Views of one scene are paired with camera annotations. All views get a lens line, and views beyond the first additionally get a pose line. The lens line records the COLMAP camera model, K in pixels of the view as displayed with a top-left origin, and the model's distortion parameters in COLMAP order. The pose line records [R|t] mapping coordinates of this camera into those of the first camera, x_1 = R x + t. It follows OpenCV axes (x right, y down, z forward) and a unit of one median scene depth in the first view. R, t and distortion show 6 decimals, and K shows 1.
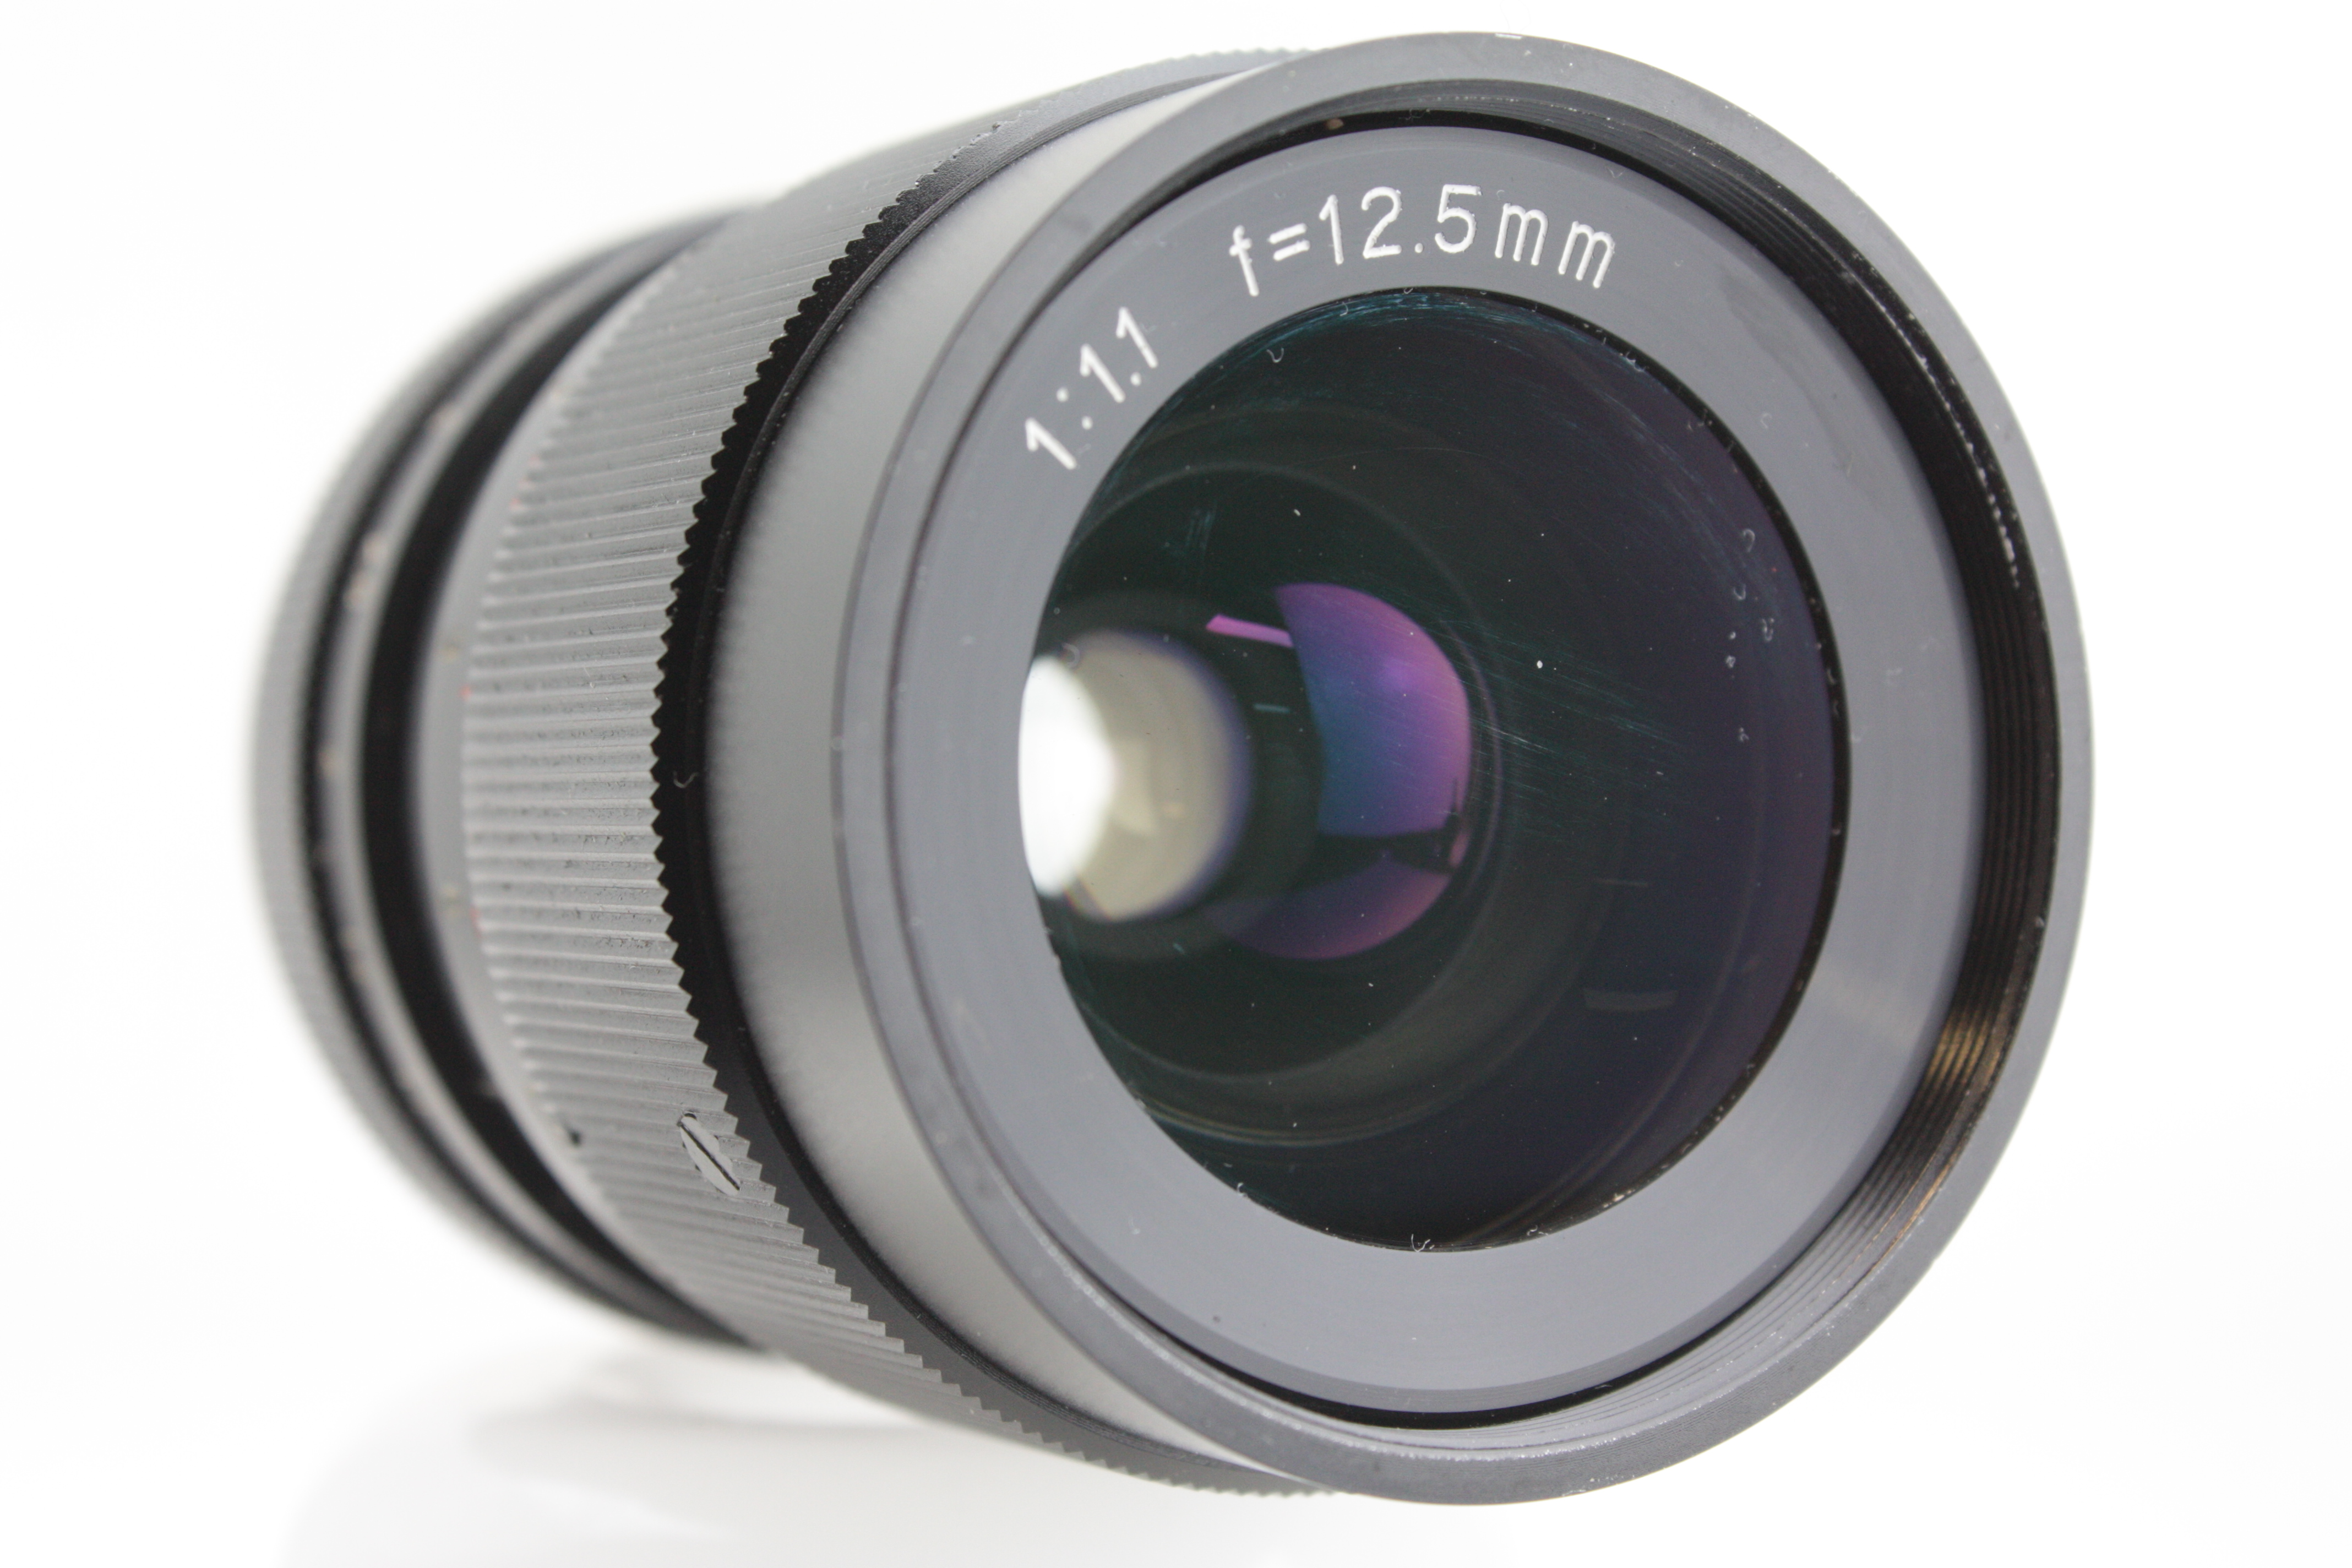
lens RADIAL K [[5273.7, 0, 1181.9], [0, 5273.7, 780.3], [0, 0, 1]] dist [0.153690, 0.000000]
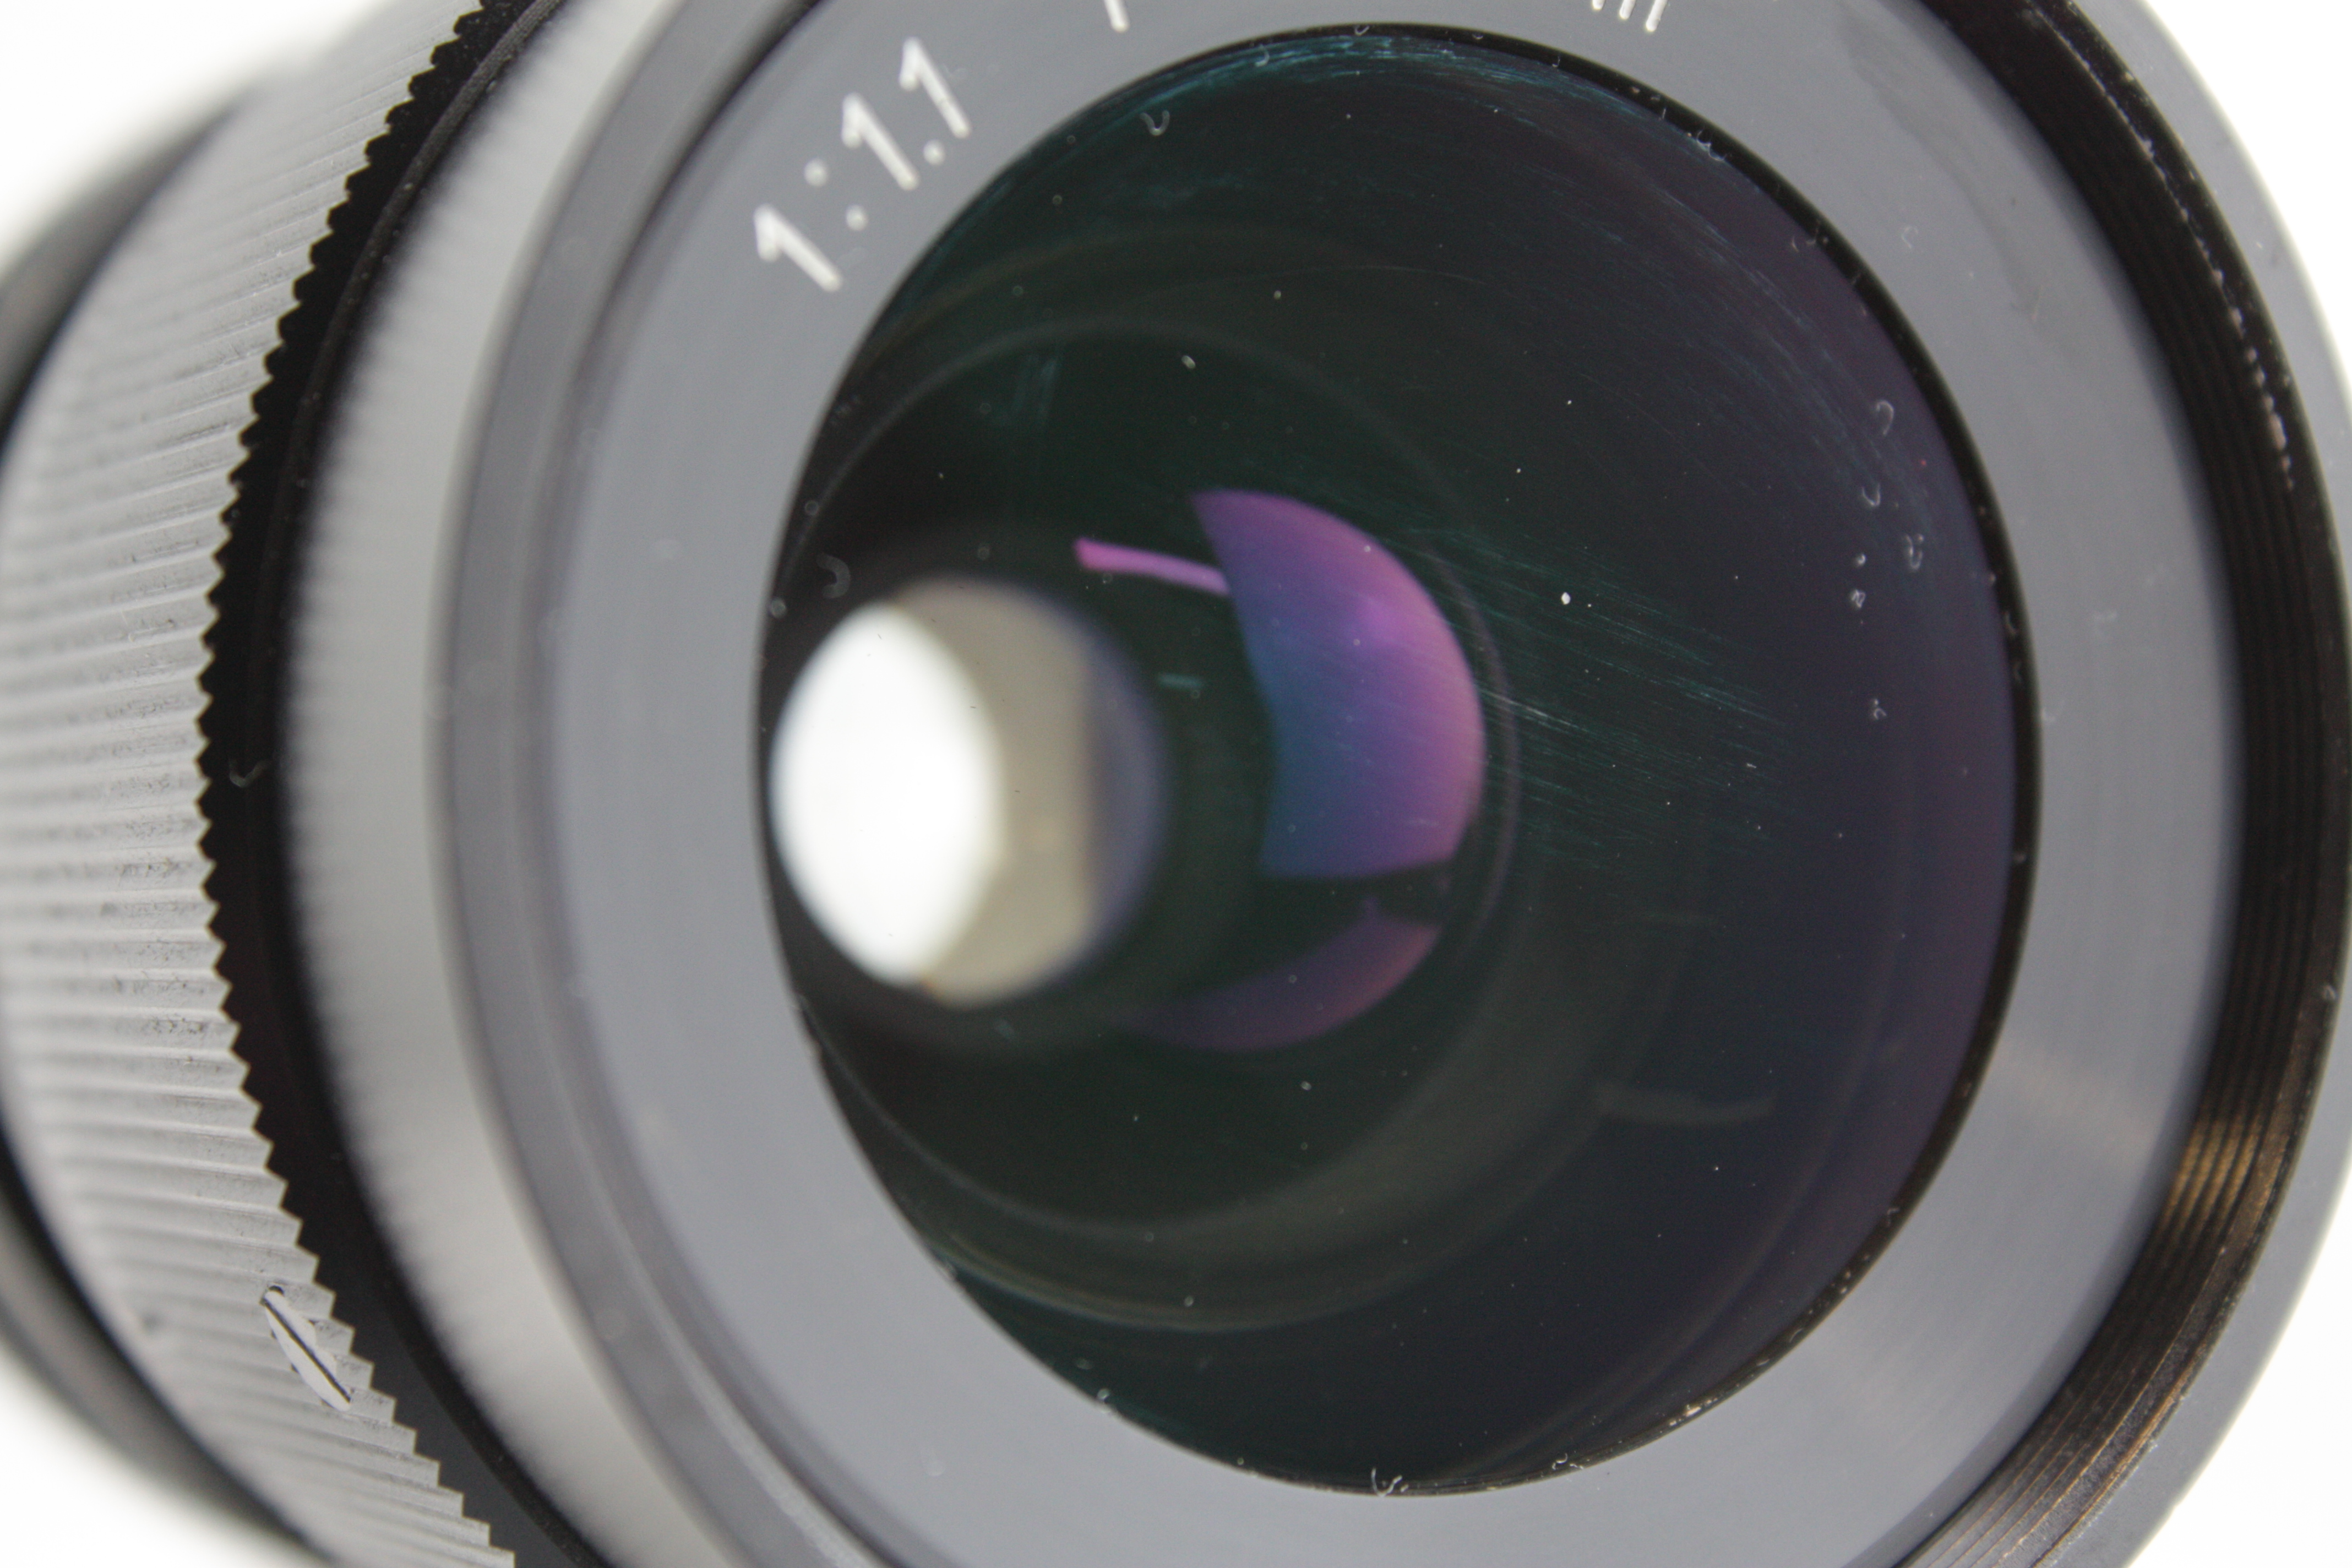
lens RADIAL K [[5720.6, 0, 1168.4], [0, 5720.6, 775.9], [0, 0, 1]] dist [0.110117, 0.000000]
pose [[0.999697, -0.004289, -0.024238, 0.035533], [0.003706, 0.999704, -0.024066, 0.017140], [0.024334, 0.023969, 0.999417, 0.286693]]
